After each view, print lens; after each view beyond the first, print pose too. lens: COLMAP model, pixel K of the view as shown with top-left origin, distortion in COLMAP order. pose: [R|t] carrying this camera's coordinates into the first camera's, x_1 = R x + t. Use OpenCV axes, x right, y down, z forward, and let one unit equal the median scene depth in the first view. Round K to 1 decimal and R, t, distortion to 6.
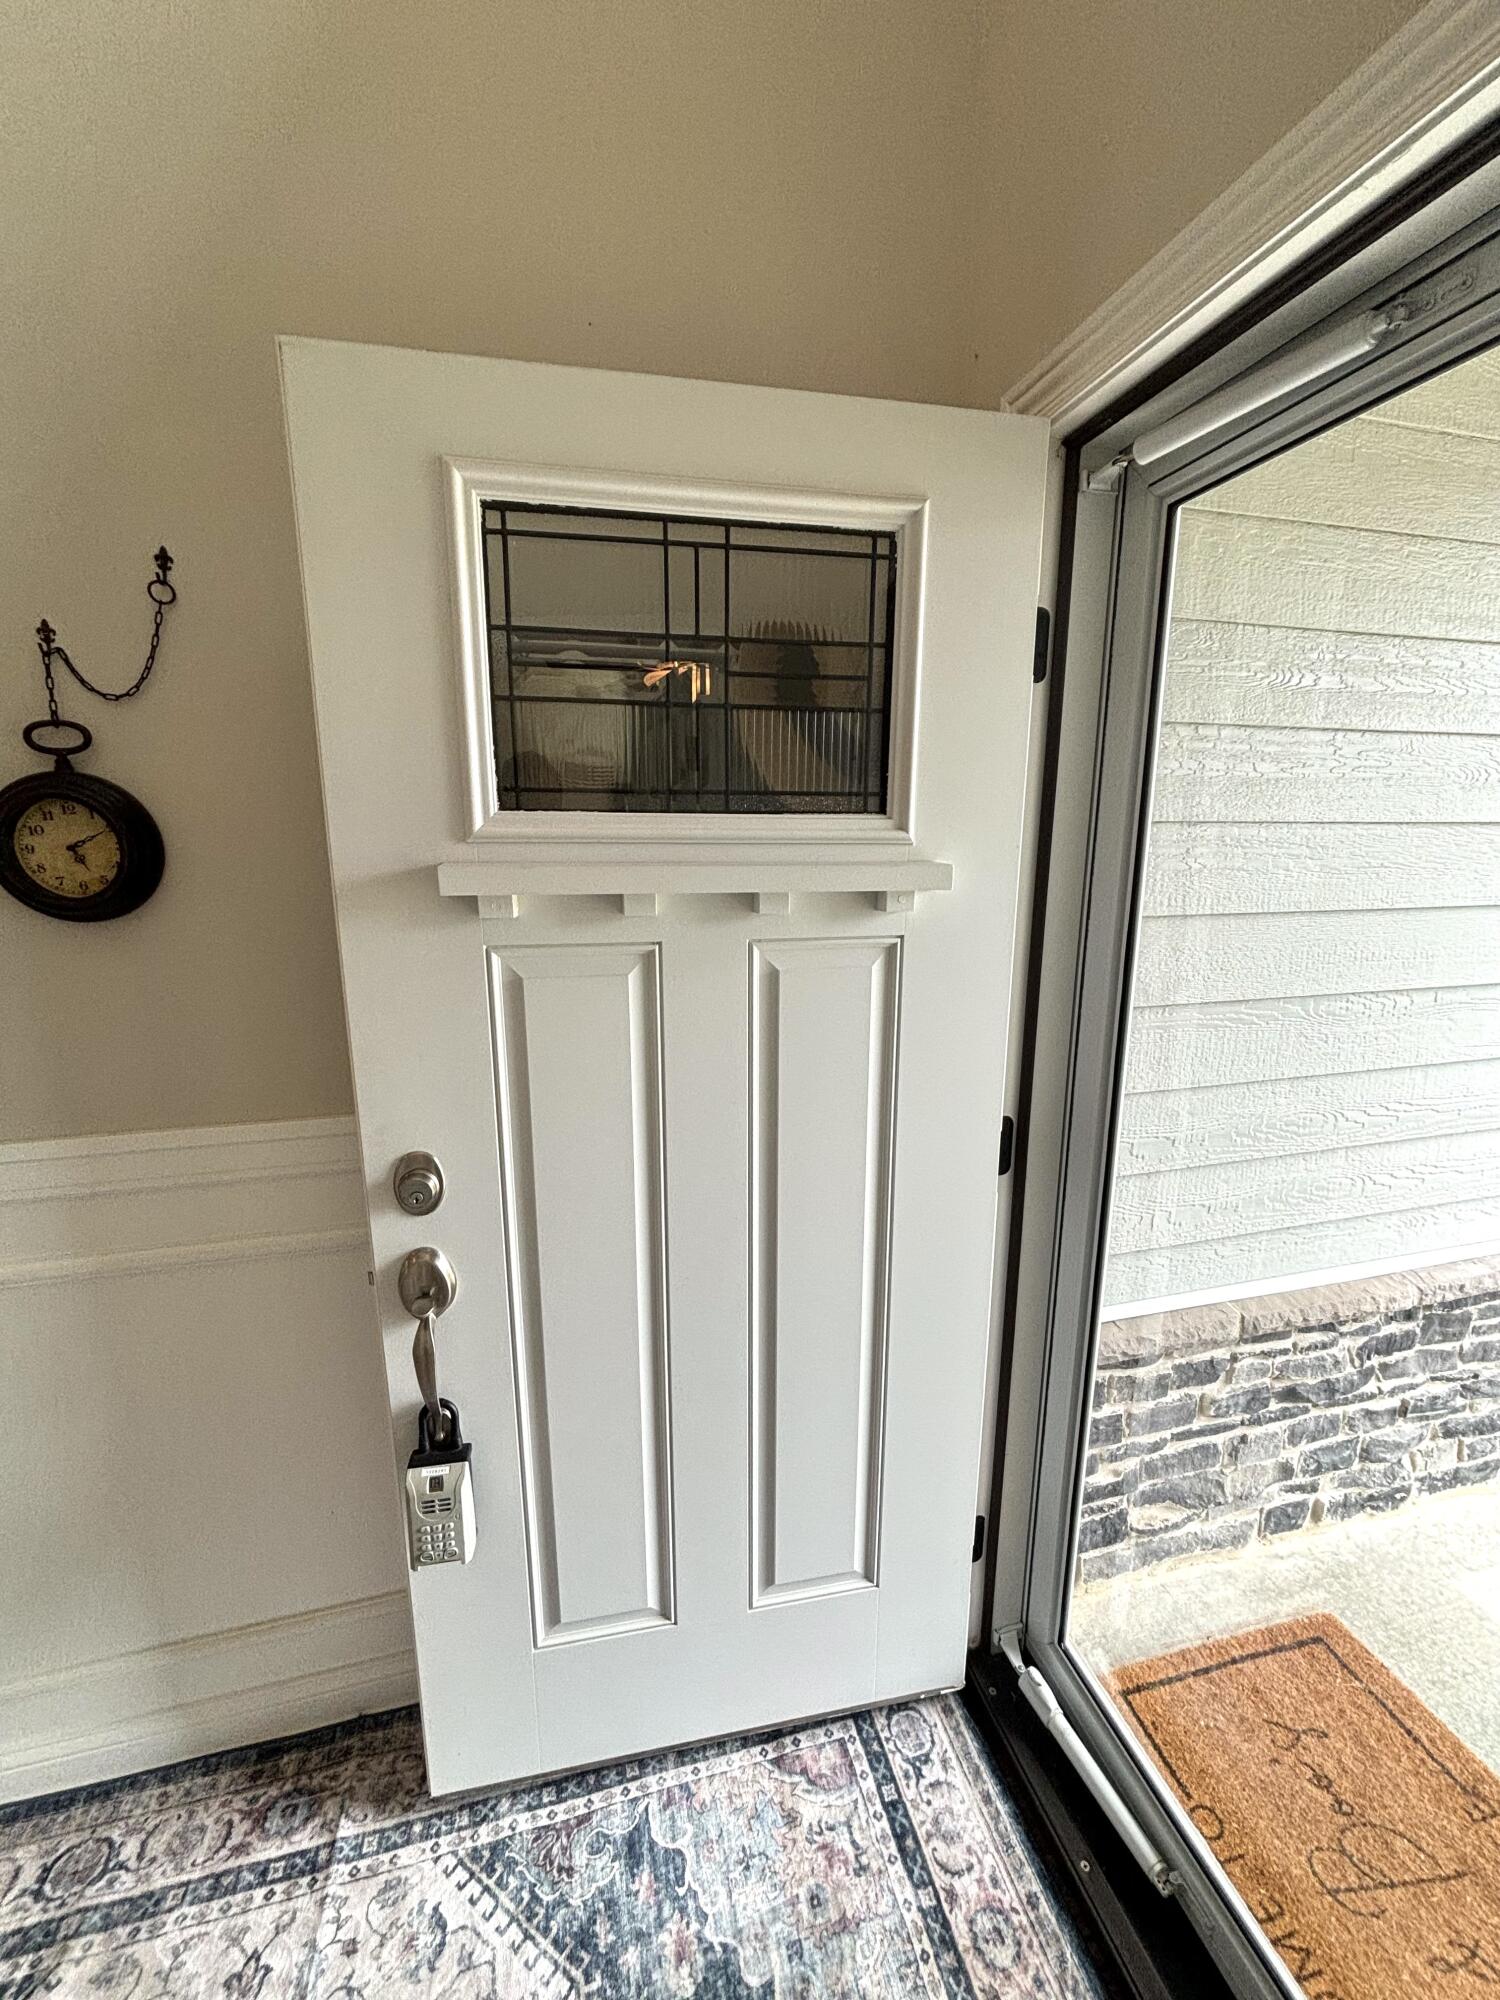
lens RADIAL K [[814.1, 0, 747.1], [0, 814.1, 1000.5], [0, 0, 1]] dist [-0.000604, -0.000139]
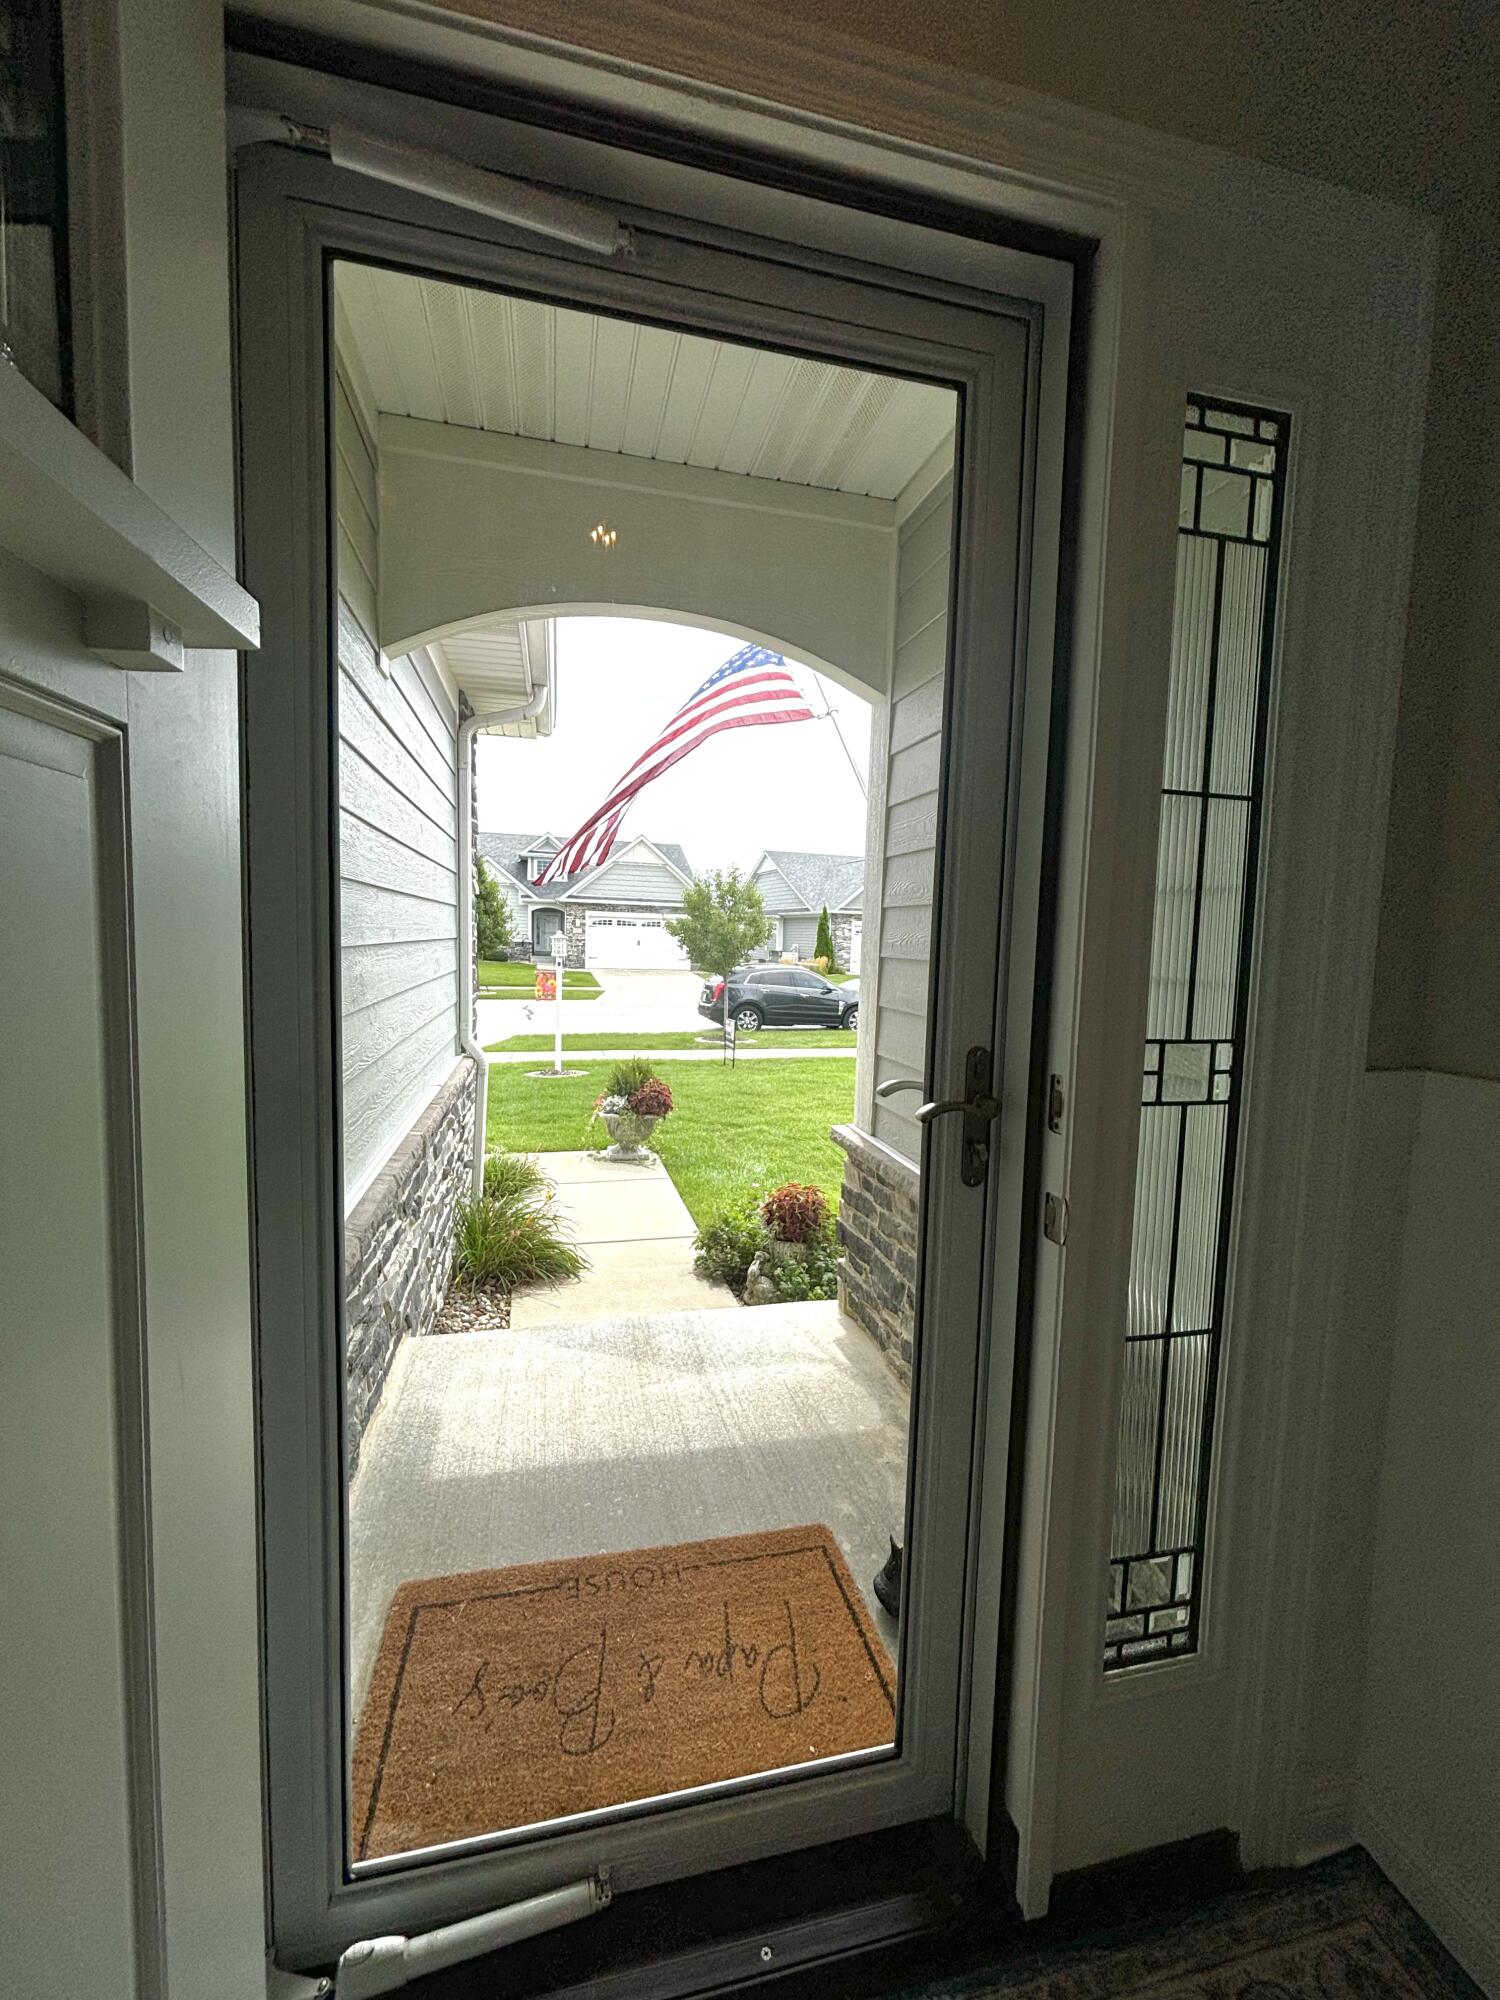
lens RADIAL K [[814.1, 0, 751.9], [0, 814.1, 998.9], [0, 0, 1]] dist [-0.000604, -0.000139]
pose [[0.014274, -0.079046, 0.996769, -0.222752], [0.184549, 0.979952, 0.075069, 0.084237], [-0.982720, 0.182882, 0.028576, 0.502957]]
